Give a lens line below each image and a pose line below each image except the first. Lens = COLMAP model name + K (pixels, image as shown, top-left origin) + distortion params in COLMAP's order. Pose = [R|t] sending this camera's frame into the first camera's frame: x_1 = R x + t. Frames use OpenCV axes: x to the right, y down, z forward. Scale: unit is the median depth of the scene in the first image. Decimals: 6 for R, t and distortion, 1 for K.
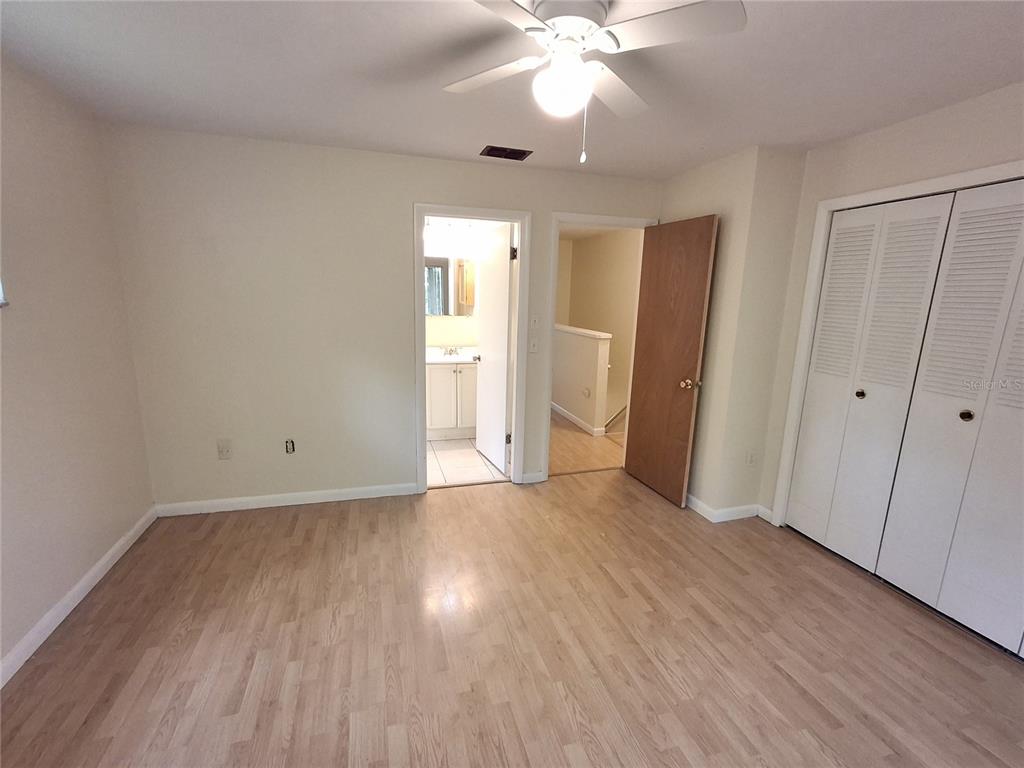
lens RADIAL K [[466.0, 0, 514.3], [0, 466.0, 389.1], [0, 0, 1]] dist [-0.003635, 0.000365]
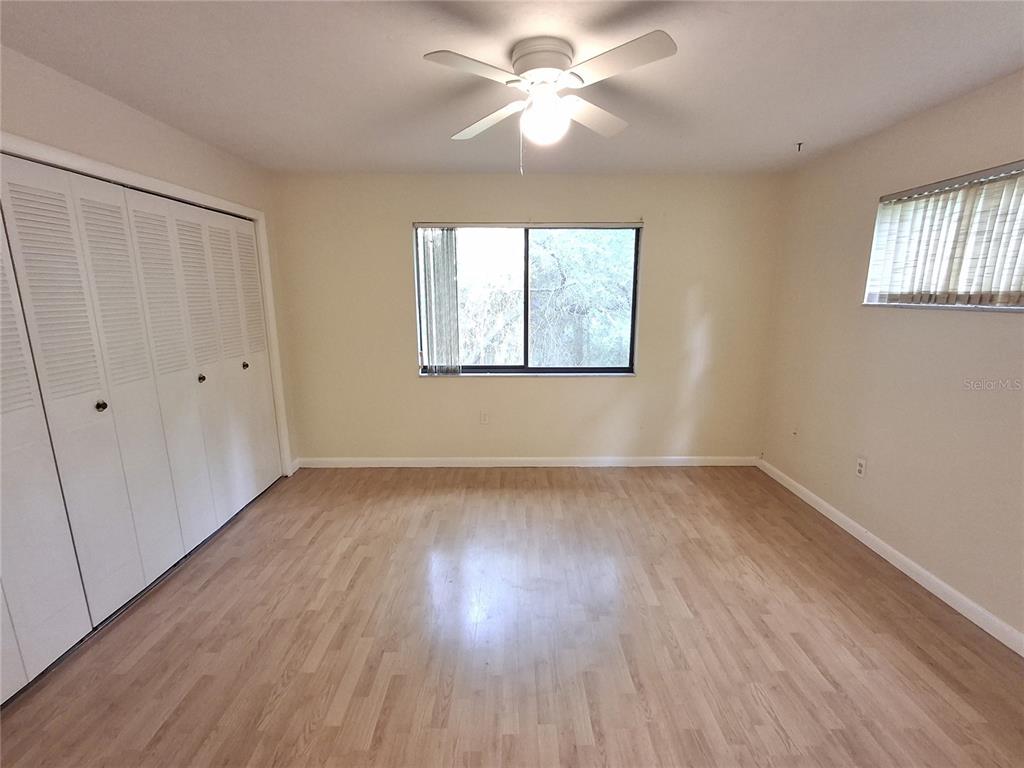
lens RADIAL K [[466.0, 0, 514.3], [0, 466.0, 389.1], [0, 0, 1]] dist [-0.003635, 0.000365]
pose [[-0.958465, -0.076876, 0.274656, -0.130726], [0.042018, 0.914421, 0.402576, -0.307484], [-0.282100, 0.397396, -0.873210, 1.457983]]
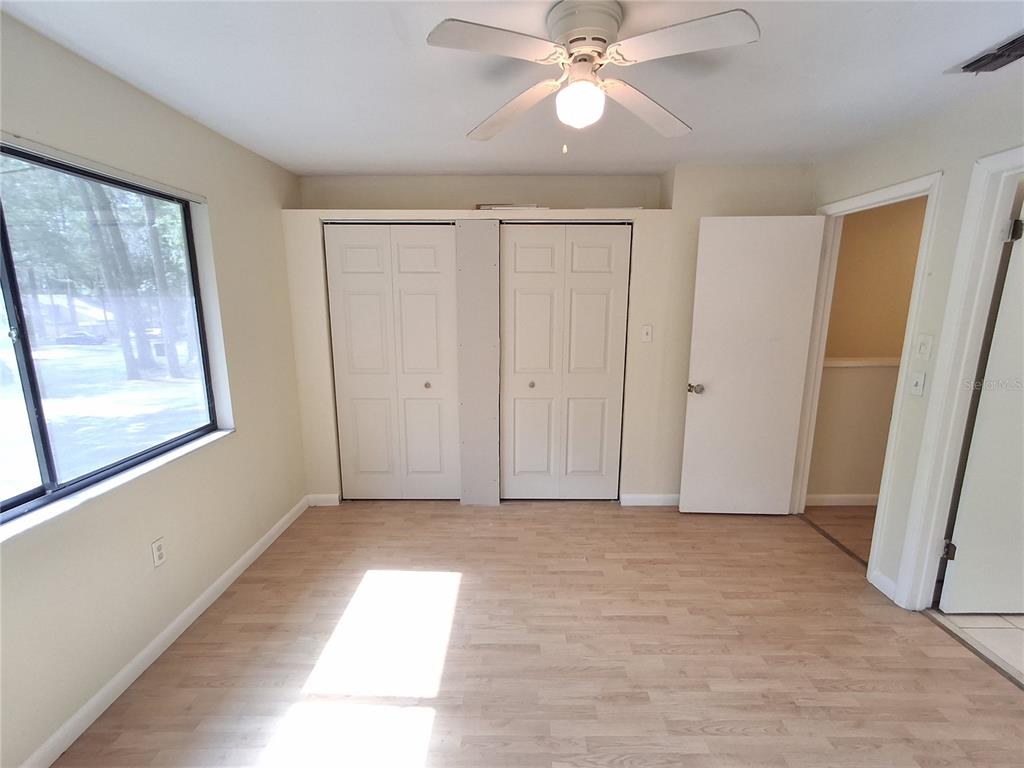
lens RADIAL K [[466.0, 0, 514.3], [0, 466.0, 389.1], [0, 0, 1]] dist [-0.003635, 0.000365]
pose [[0.291201, -0.206793, 0.934044, -0.659499], [0.202598, 0.967543, 0.151046, -0.221707], [-0.934963, 0.145251, 0.323645, 0.946964]]
